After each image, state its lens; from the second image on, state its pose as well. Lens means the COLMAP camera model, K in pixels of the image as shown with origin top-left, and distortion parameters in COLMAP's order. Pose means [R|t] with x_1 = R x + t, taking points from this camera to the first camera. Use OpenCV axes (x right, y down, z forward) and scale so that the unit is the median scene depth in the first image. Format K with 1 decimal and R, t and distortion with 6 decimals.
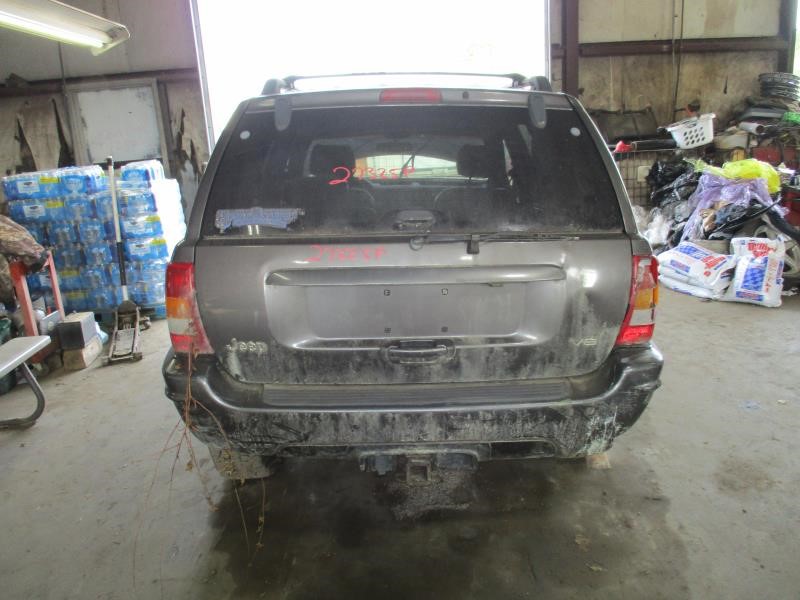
lens RADIAL K [[643.3, 0, 400.3], [0, 643.3, 306.4], [0, 0, 1]] dist [-0.030076, -0.007487]
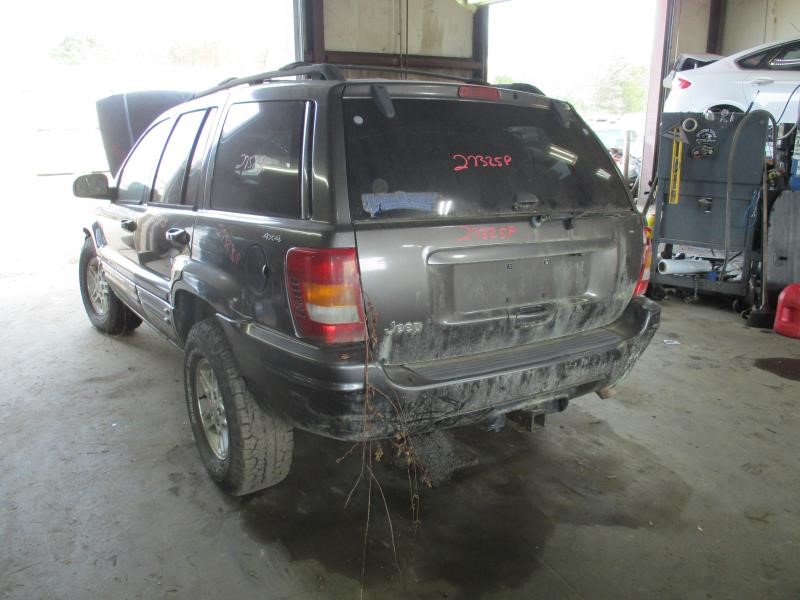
lens RADIAL K [[643.3, 0, 400.9], [0, 643.3, 300.1], [0, 0, 1]] dist [-0.030076, -0.007487]
pose [[0.852463, -0.088765, 0.515197, -0.760024], [0.094496, 0.995410, 0.015146, 0.002570], [-0.514176, 0.035772, 0.856938, 0.128476]]
